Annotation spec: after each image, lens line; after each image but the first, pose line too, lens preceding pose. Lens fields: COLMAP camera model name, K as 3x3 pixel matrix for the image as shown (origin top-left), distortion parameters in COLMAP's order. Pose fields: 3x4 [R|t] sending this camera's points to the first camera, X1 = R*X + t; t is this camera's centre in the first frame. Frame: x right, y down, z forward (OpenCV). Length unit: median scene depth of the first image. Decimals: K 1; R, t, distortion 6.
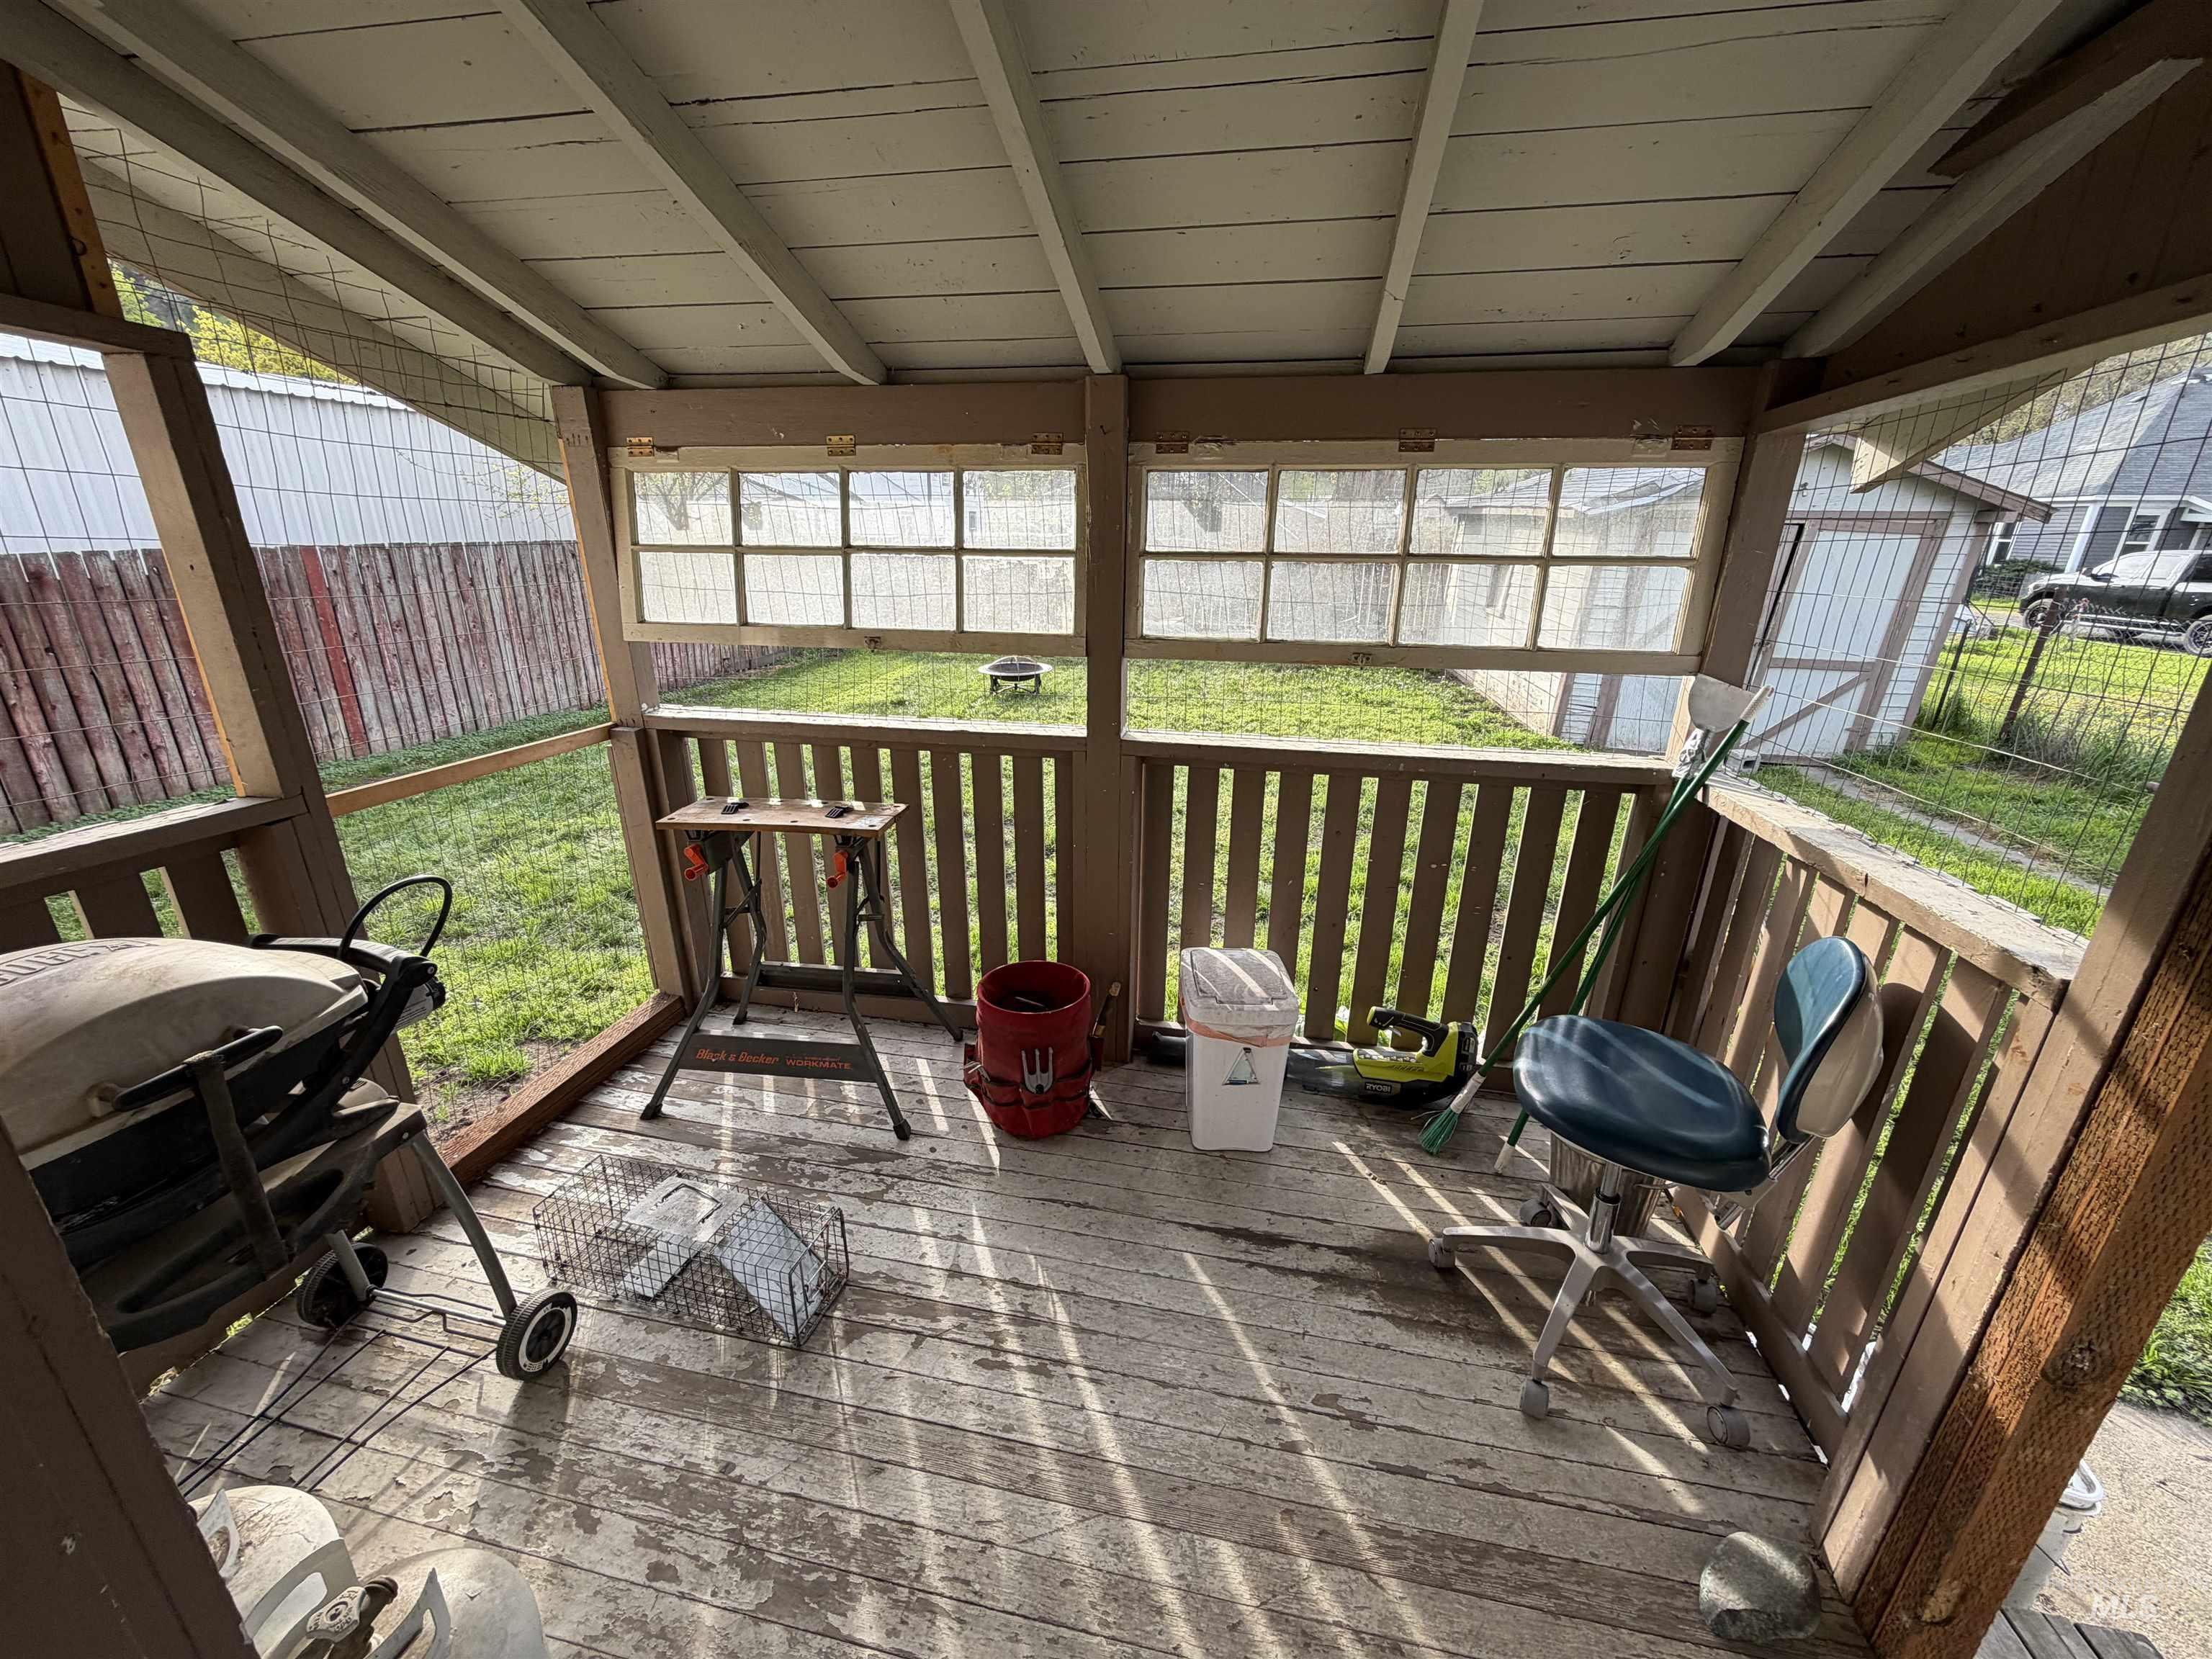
lens RADIAL K [[883.3, 0, 1100.1], [0, 883.3, 829.9], [0, 0, 1]] dist [0.000755, -0.000221]
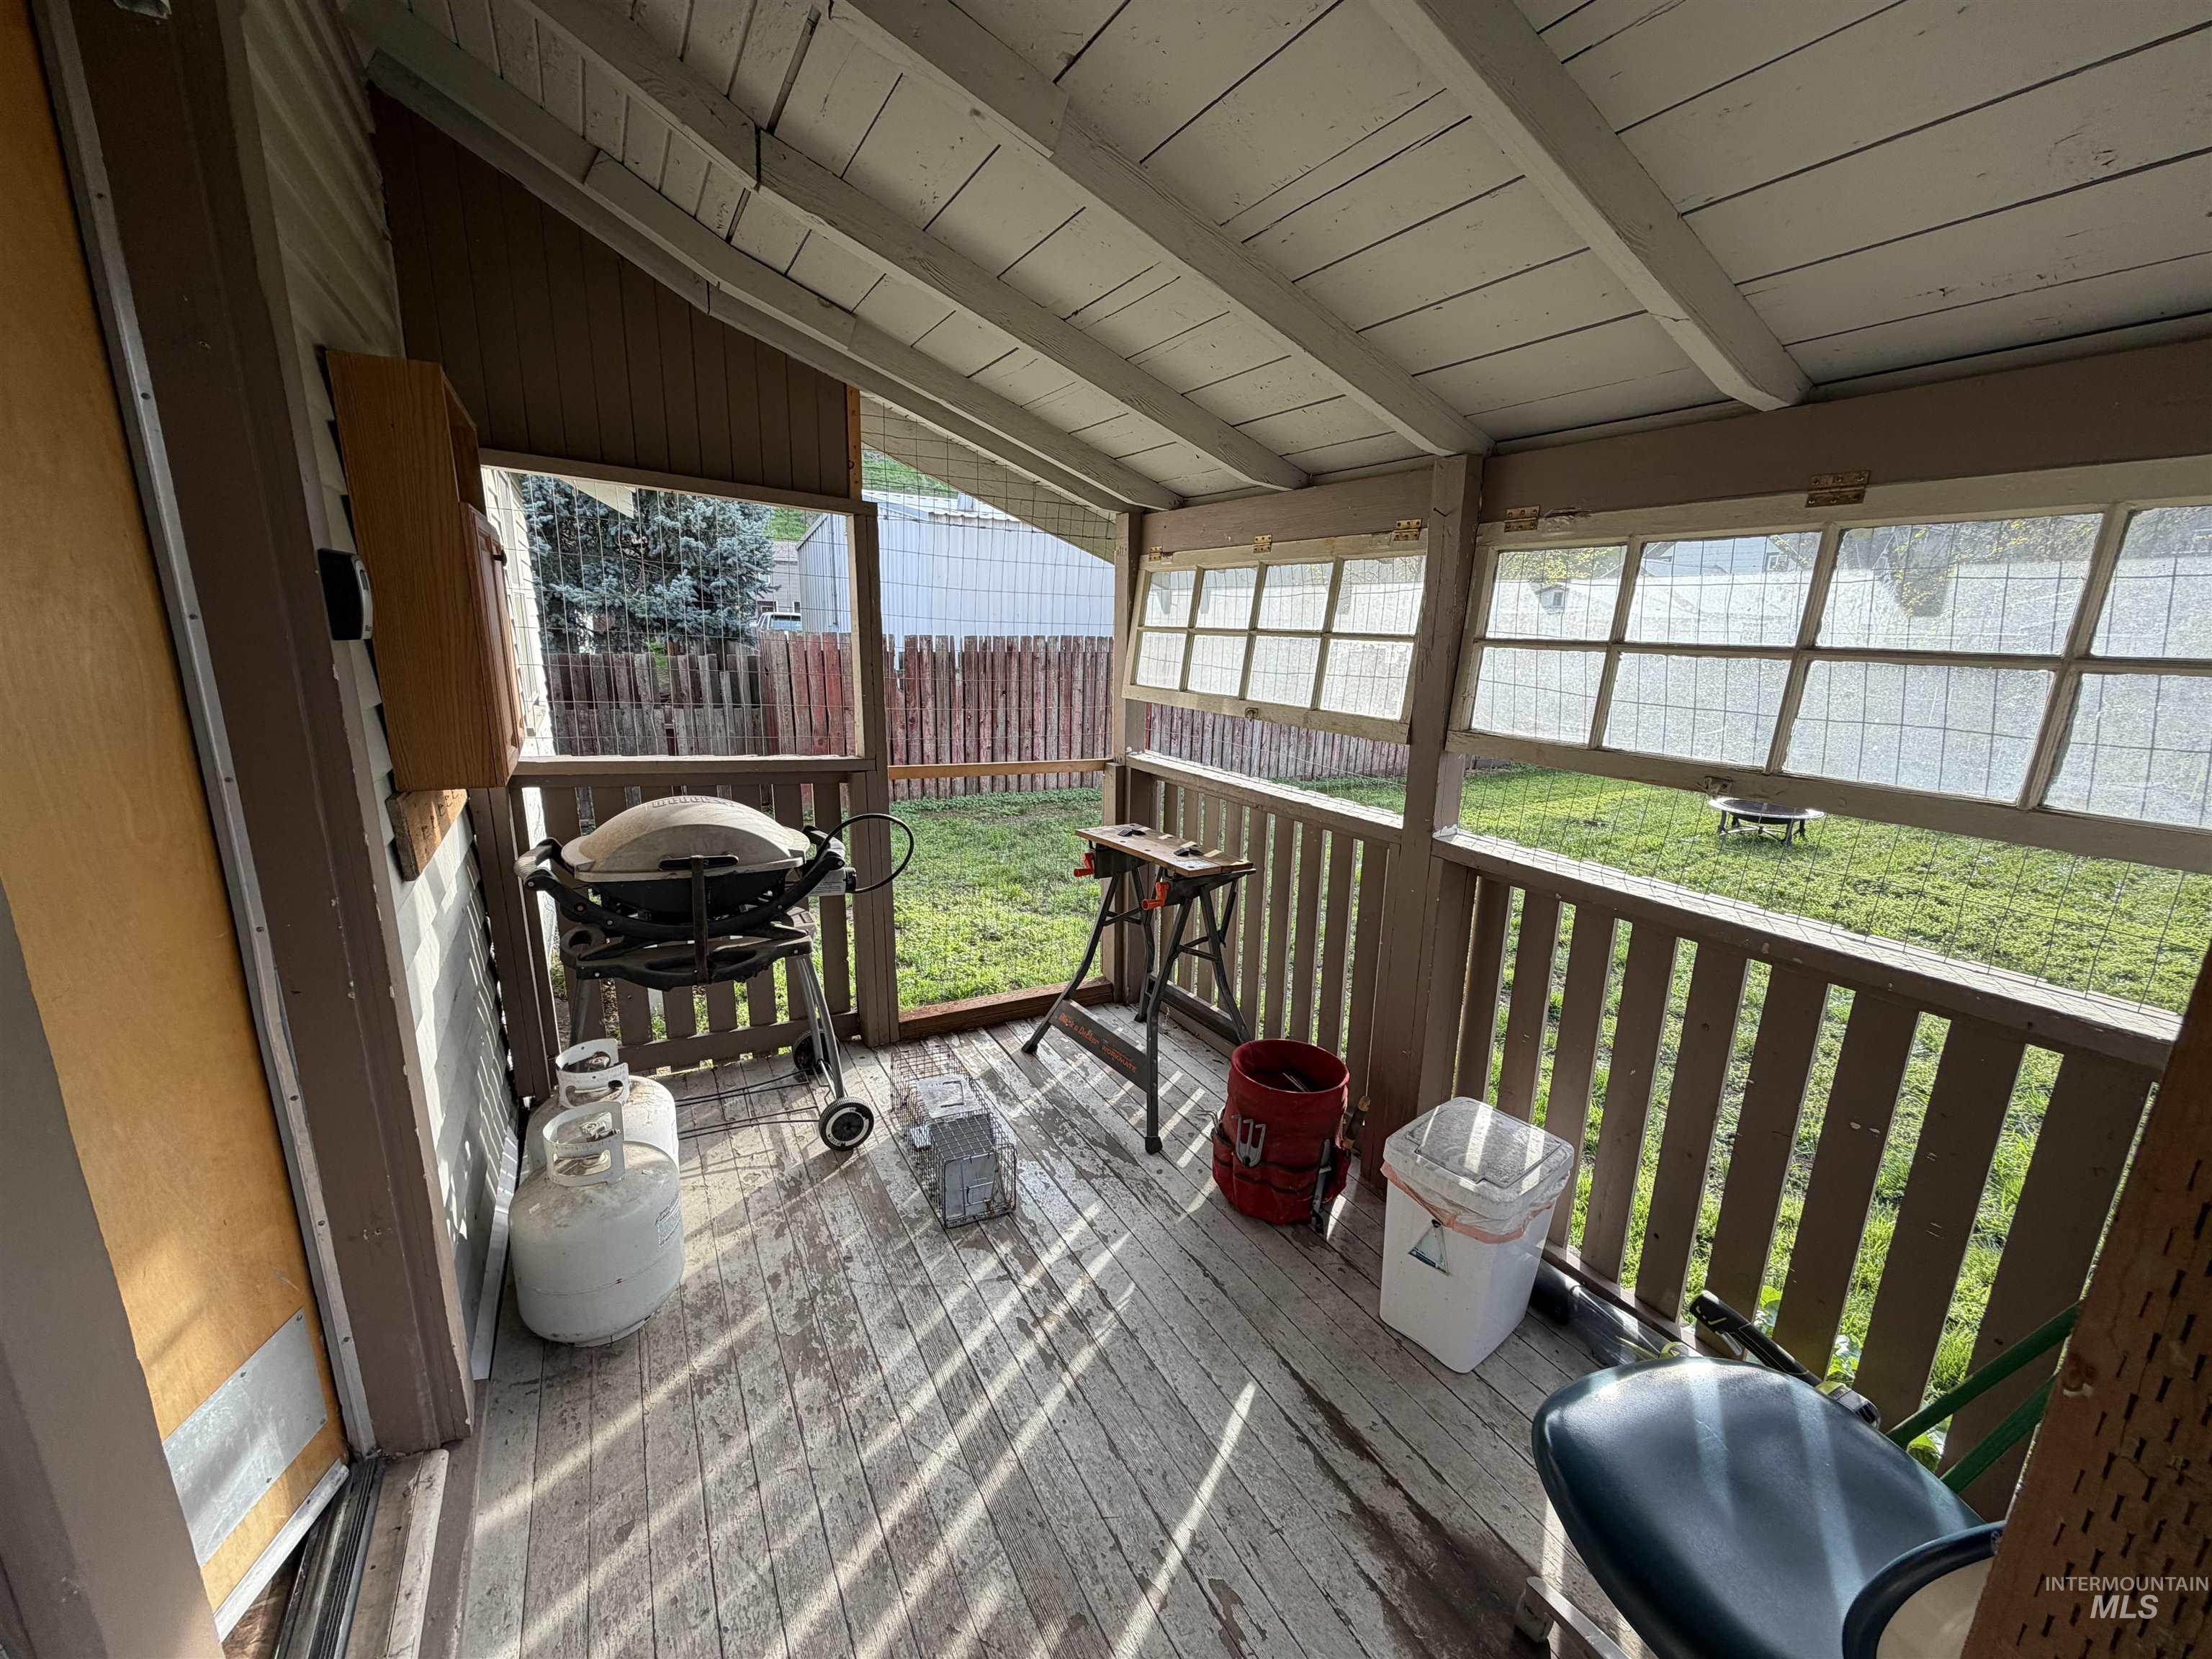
lens RADIAL K [[893.5, 0, 1106.0], [0, 893.5, 829.5], [0, 0, 1]] dist [0.005324, 0.000173]
pose [[0.648519, 0.181094, -0.739343, 0.506621], [-0.267741, 0.963490, 0.001146, -0.022830], [0.712557, 0.197209, 0.673328, 0.142922]]
